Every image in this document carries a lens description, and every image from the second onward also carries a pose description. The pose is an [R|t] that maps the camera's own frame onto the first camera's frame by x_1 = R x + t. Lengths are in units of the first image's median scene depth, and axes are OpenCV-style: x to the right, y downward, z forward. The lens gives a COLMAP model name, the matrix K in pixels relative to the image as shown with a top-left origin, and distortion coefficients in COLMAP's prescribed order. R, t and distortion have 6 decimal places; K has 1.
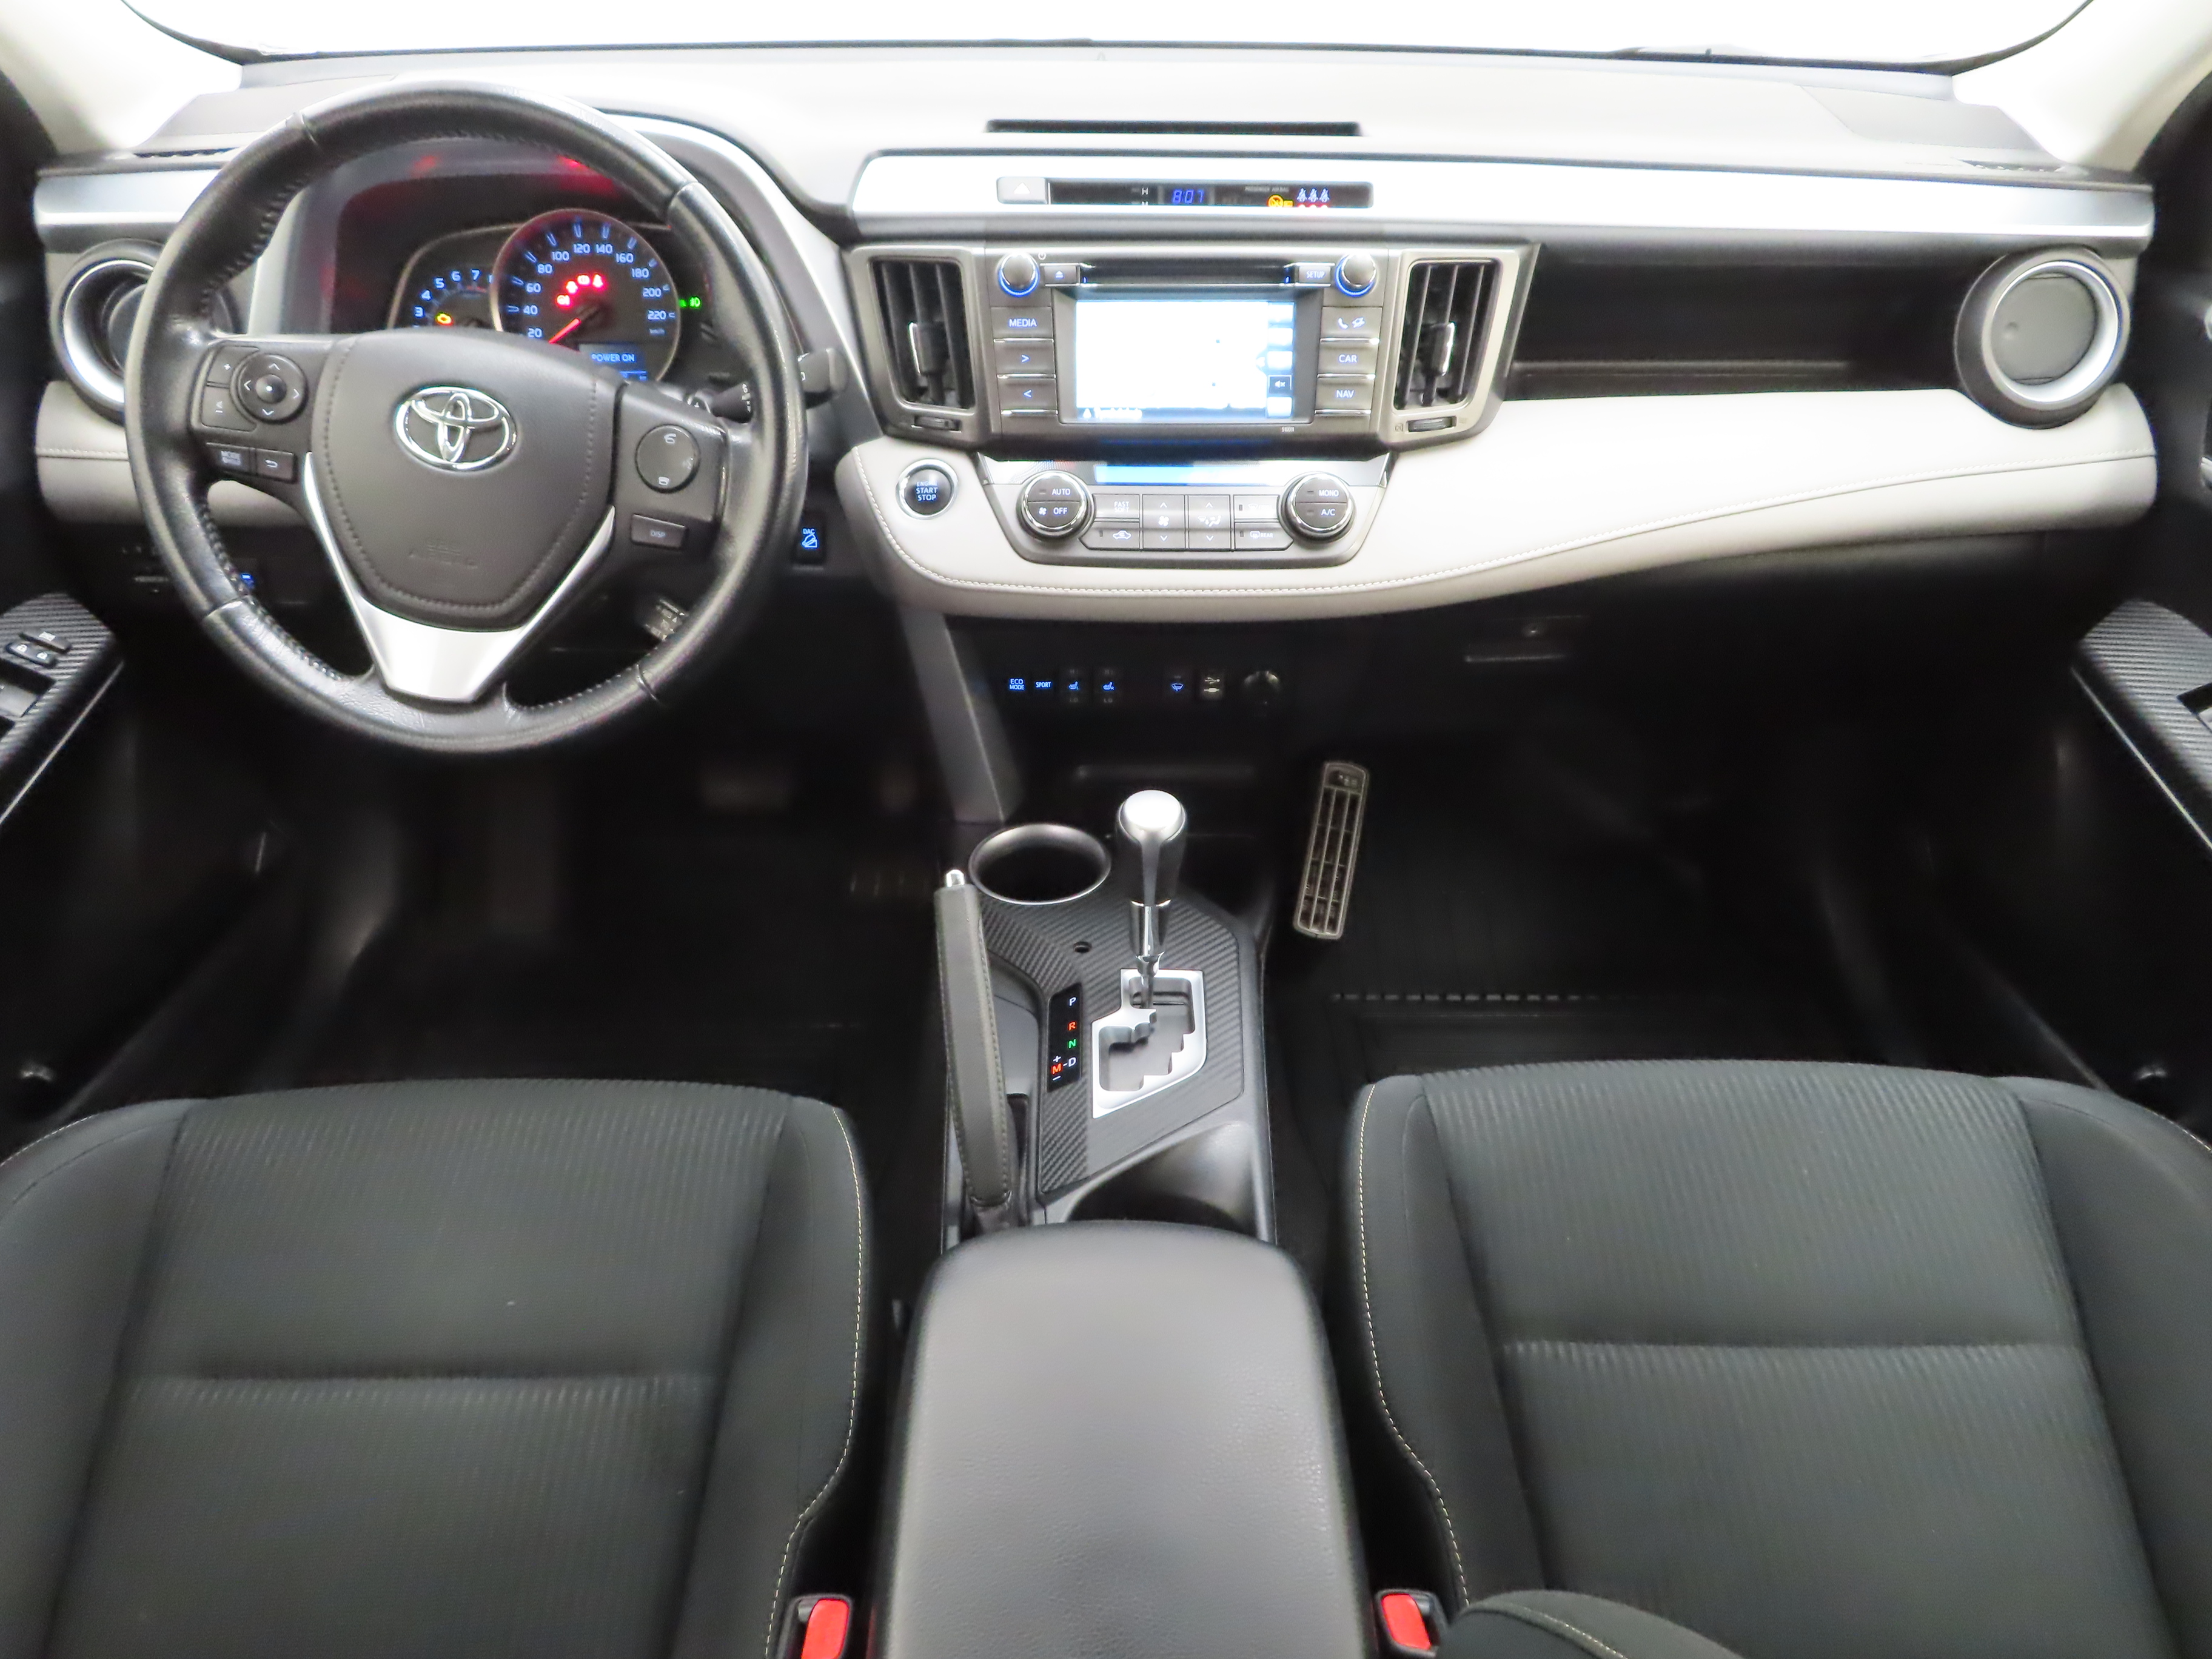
lens RADIAL K [[1582.6, 0, 1106.0], [0, 1582.6, 829.5], [0, 0, 1]] dist [-0.025093, 0.026478]
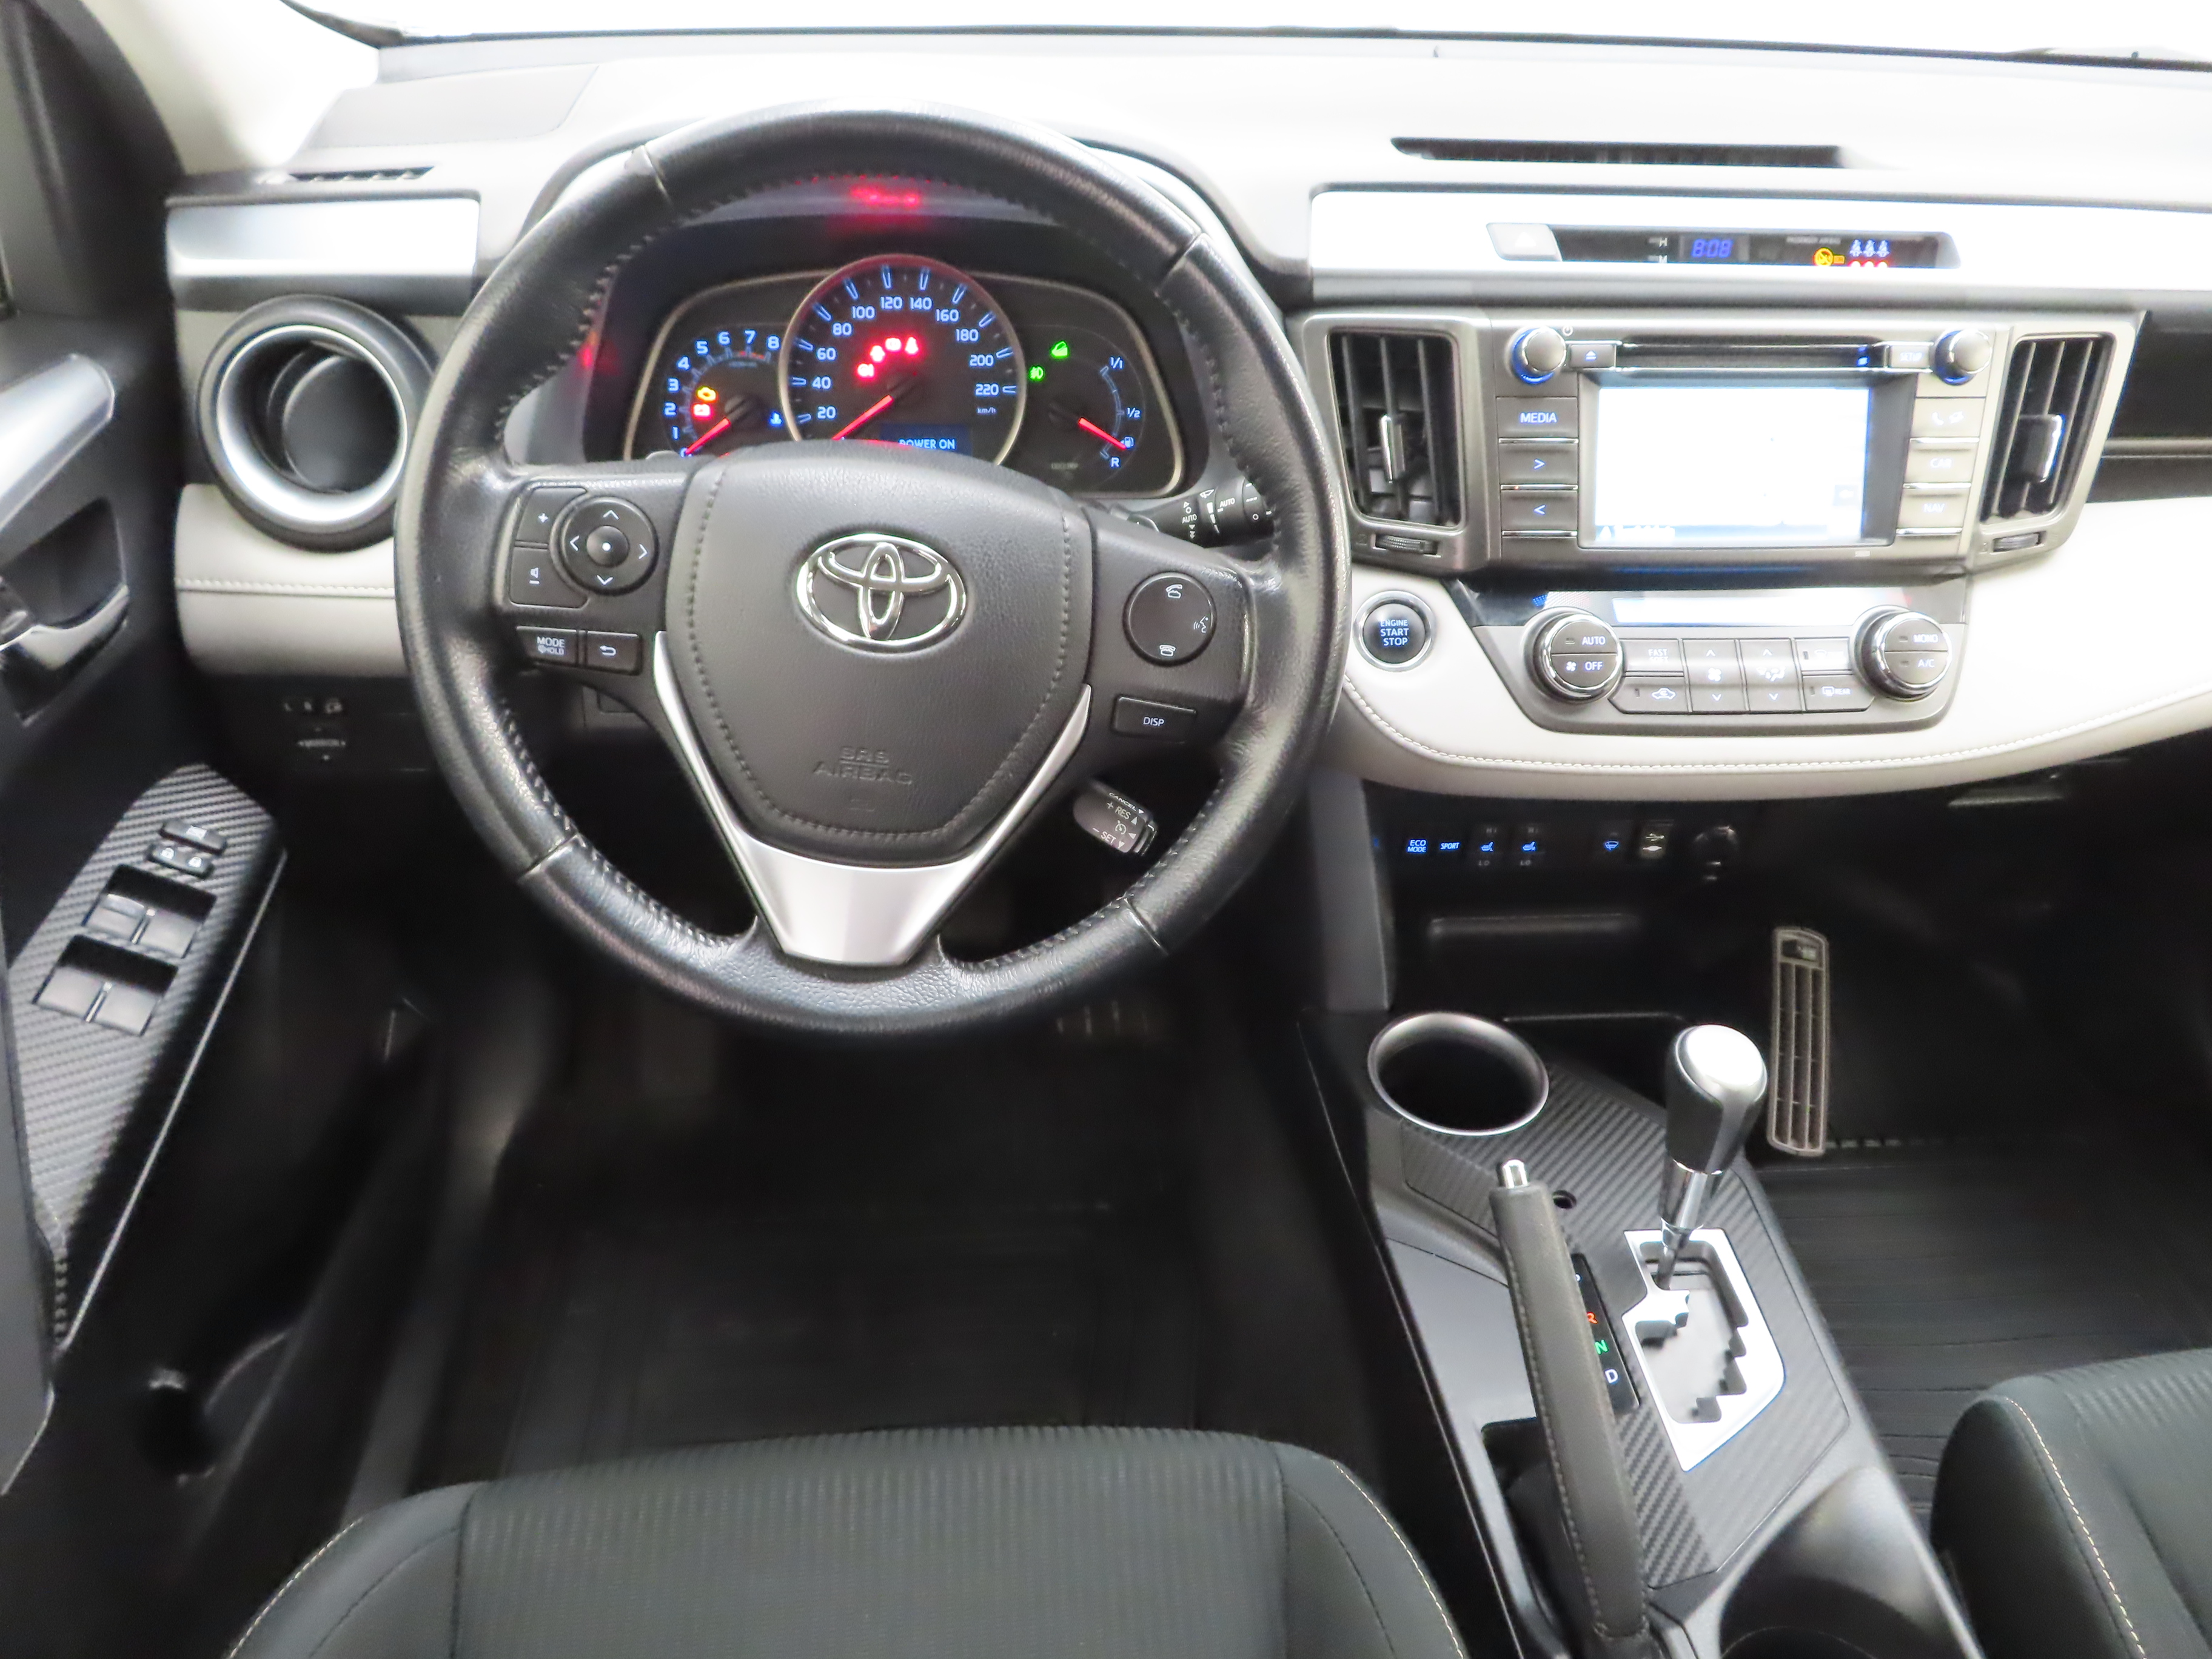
lens RADIAL K [[1582.6, 0, 1106.0], [0, 1582.6, 829.5], [0, 0, 1]] dist [-0.025093, 0.026478]
pose [[0.997604, -0.018729, 0.066600, -0.307836], [0.017448, 0.999652, 0.019766, -0.136841], [-0.066947, -0.018557, 0.997584, 0.242052]]
